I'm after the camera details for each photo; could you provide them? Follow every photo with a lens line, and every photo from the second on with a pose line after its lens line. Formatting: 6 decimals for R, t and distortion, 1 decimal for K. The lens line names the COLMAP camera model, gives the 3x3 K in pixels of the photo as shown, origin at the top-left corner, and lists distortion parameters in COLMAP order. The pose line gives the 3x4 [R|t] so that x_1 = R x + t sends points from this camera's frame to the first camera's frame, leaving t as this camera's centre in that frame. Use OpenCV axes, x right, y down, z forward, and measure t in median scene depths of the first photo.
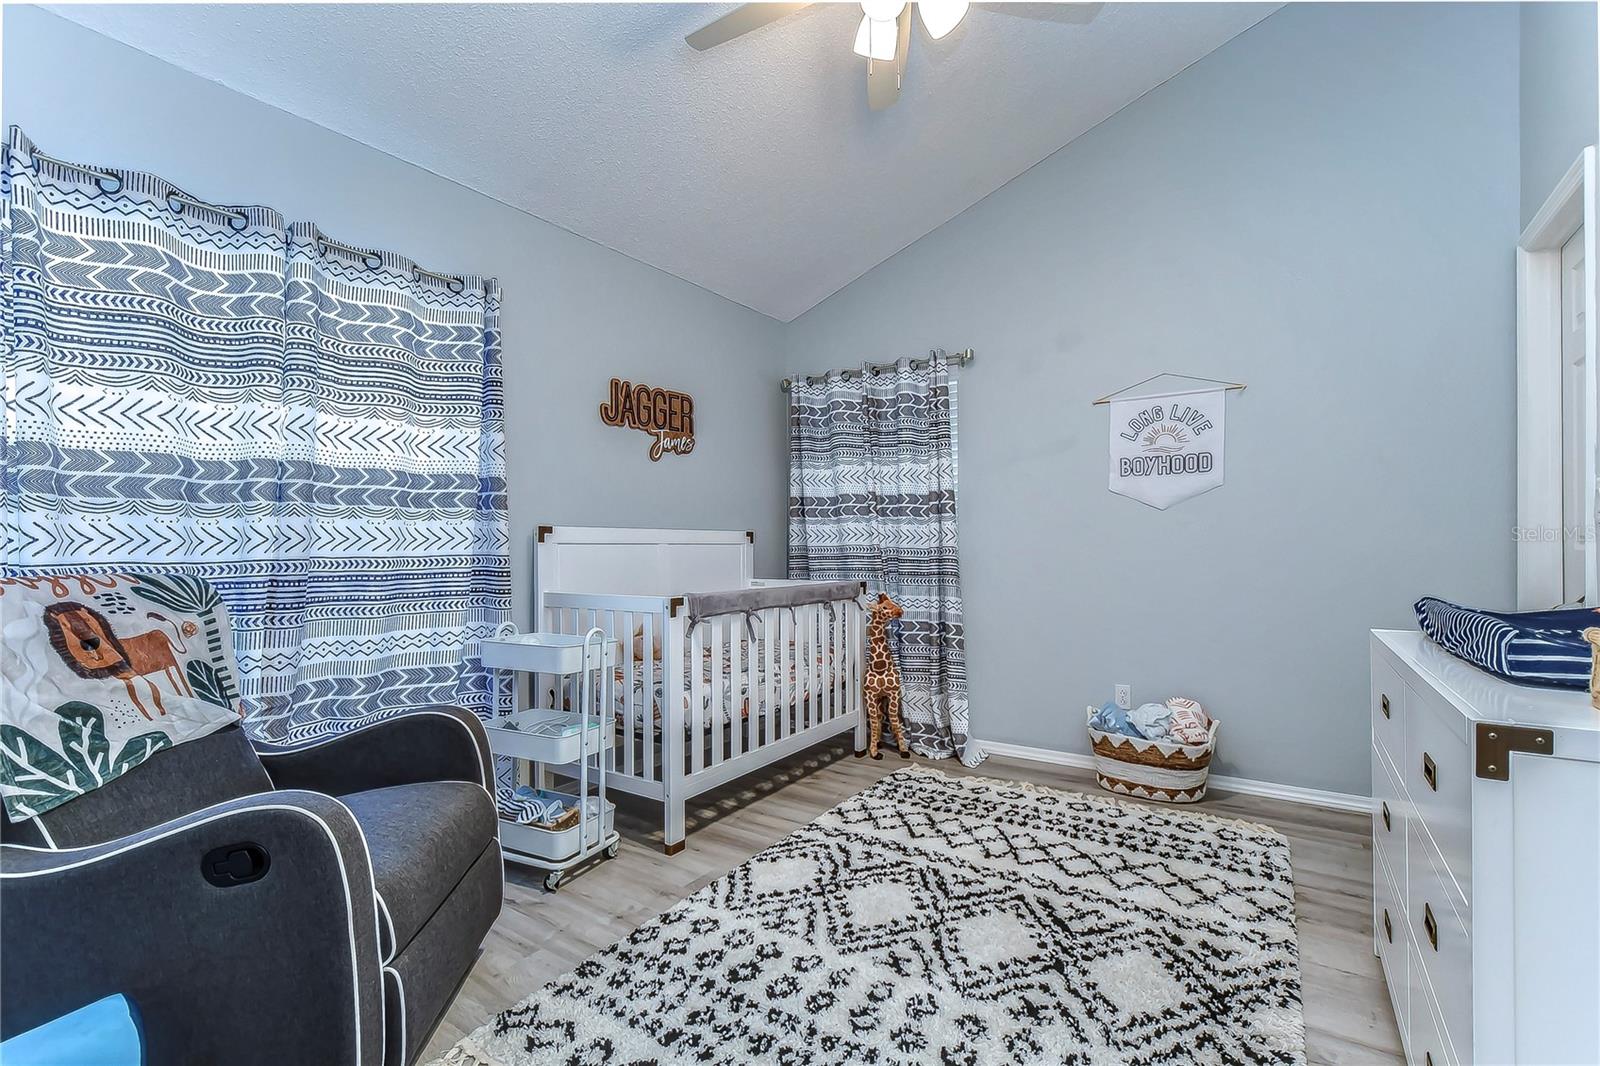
lens RADIAL K [[703.5, 0, 786.5], [0, 703.5, 546.3], [0, 0, 1]] dist [0.012022, -0.006269]
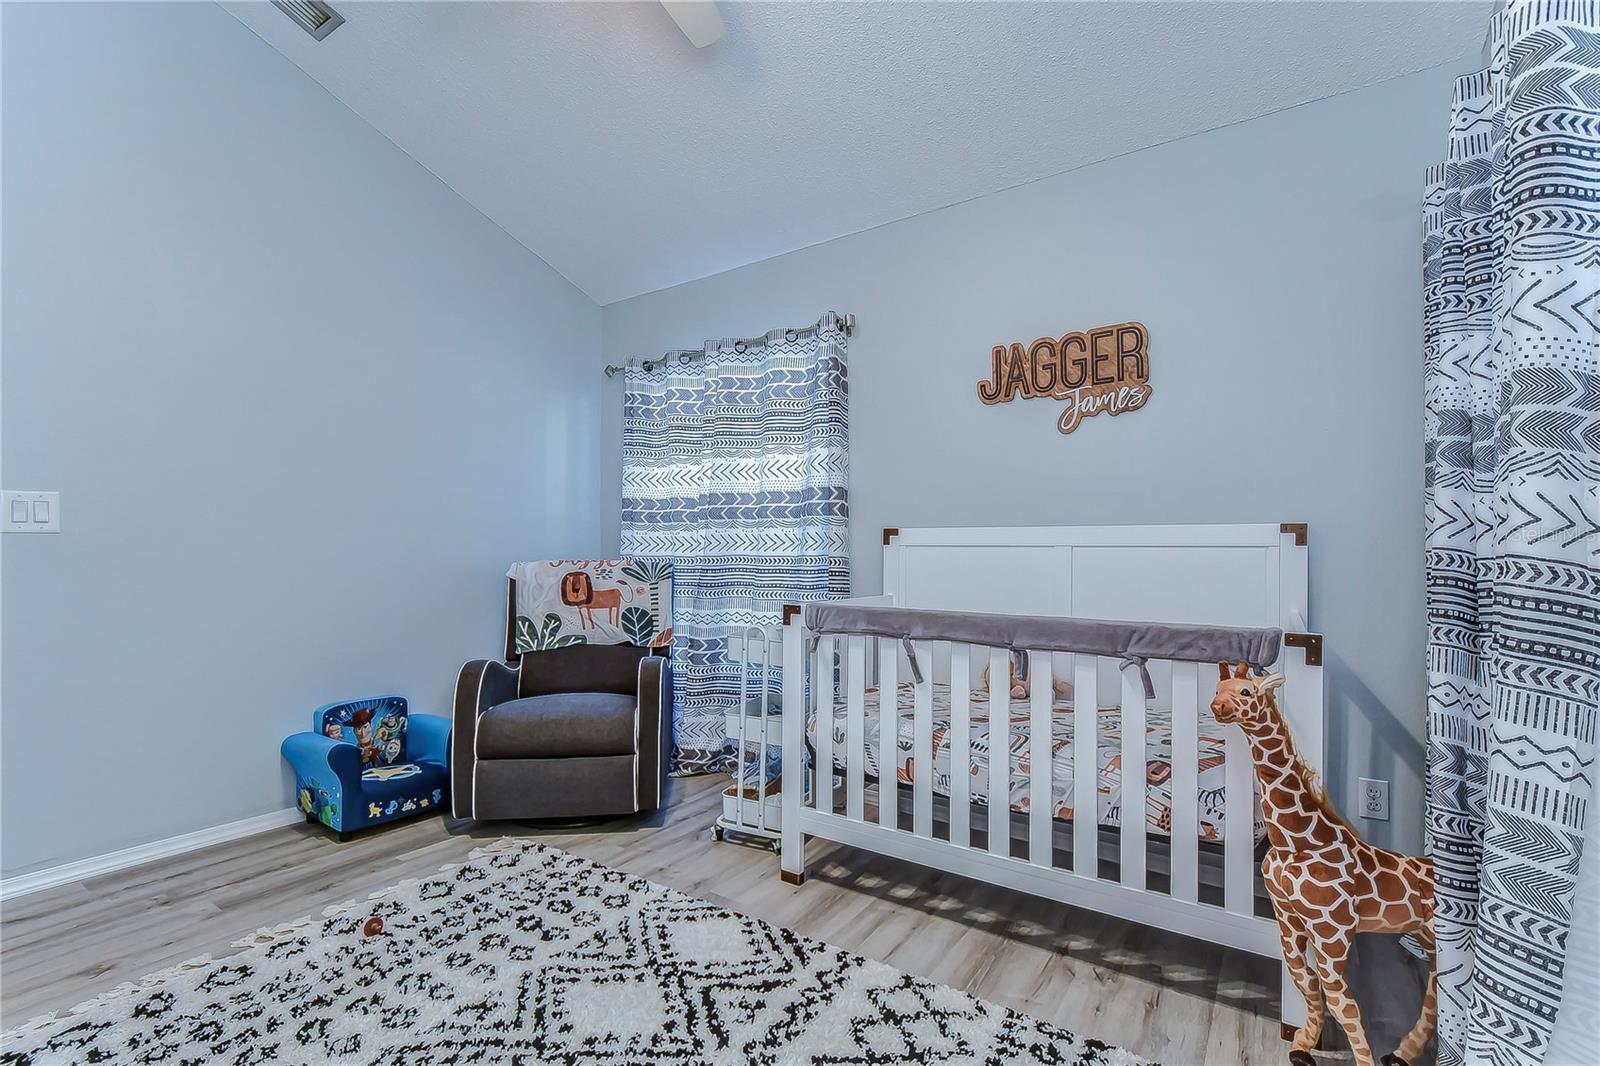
lens RADIAL K [[703.5, 0, 785.2], [0, 703.5, 534.5], [0, 0, 1]] dist [0.012022, -0.006269]
pose [[0.018896, -0.005850, -0.999804, 0.757884], [0.003099, 0.999978, -0.005793, -0.016712], [0.999817, -0.002989, 0.018913, 0.956676]]
